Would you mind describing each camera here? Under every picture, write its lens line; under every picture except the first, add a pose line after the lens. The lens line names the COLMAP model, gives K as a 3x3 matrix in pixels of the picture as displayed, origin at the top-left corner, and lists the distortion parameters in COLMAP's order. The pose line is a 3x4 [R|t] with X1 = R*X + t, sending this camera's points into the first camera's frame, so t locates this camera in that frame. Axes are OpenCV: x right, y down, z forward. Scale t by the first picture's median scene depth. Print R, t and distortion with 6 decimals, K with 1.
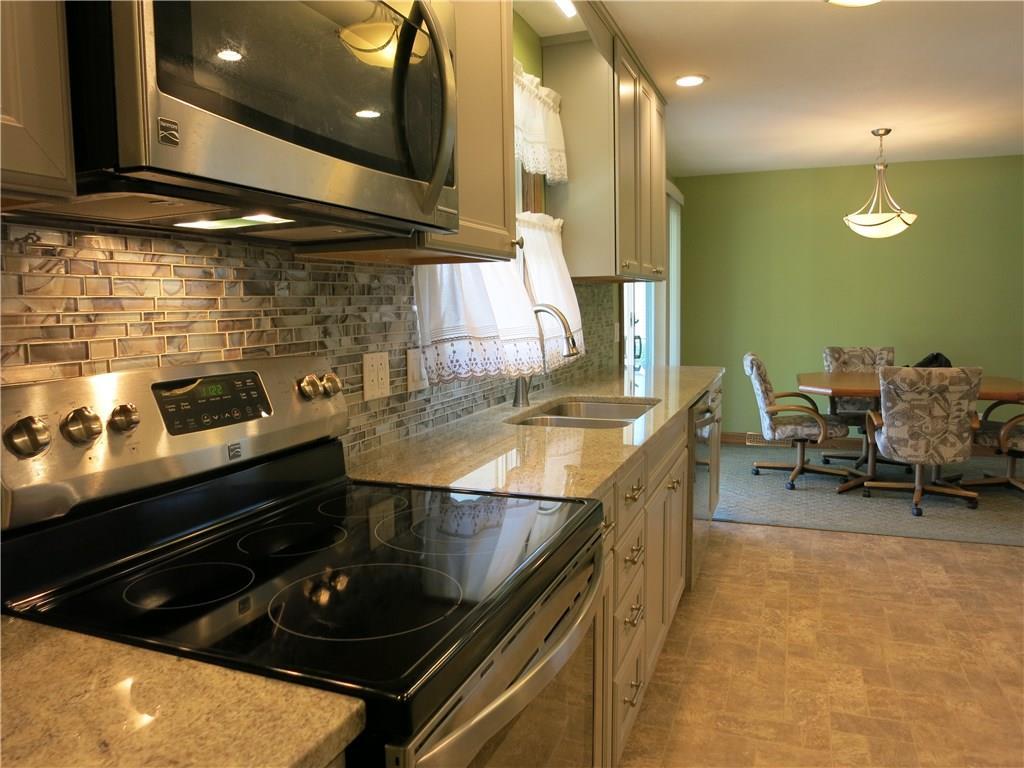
lens RADIAL K [[730.5, 0, 512.0], [0, 730.5, 384.0], [0, 0, 1]] dist [-0.017440, -0.009082]
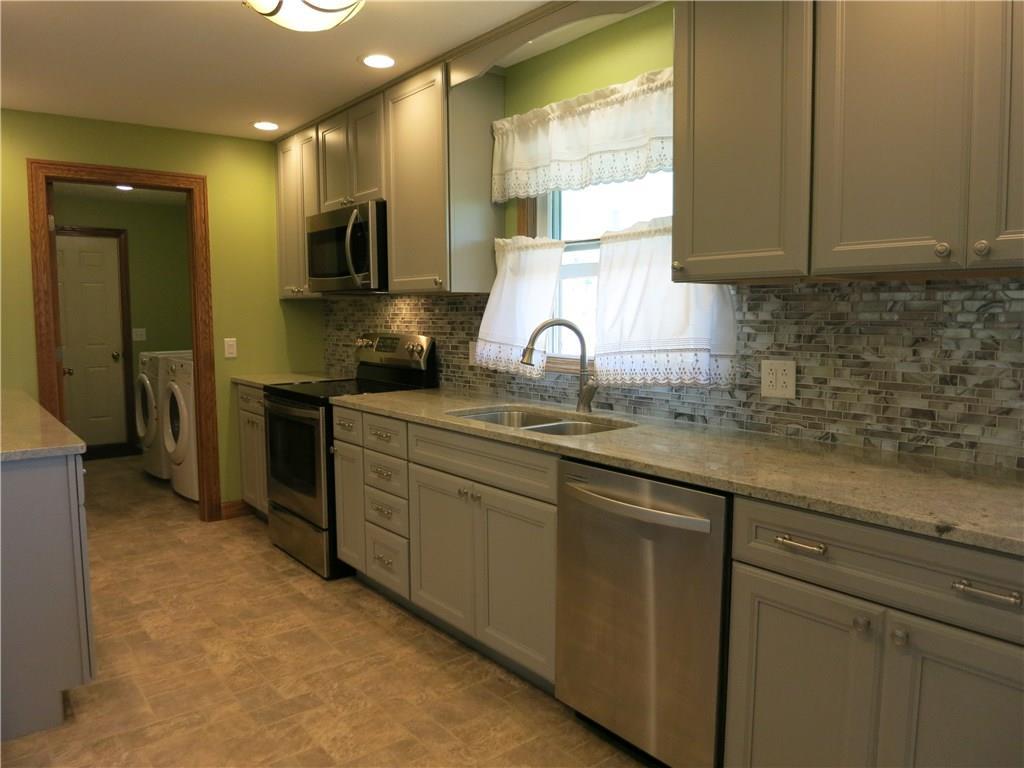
lens RADIAL K [[730.5, 0, 512.0], [0, 730.5, 384.0], [0, 0, 1]] dist [-0.017440, -0.009082]
pose [[-0.500593, 0.093416, -0.860628, 2.377356], [-0.088228, 0.983478, 0.158069, -0.408759], [0.861175, 0.155060, -0.484080, 3.396432]]
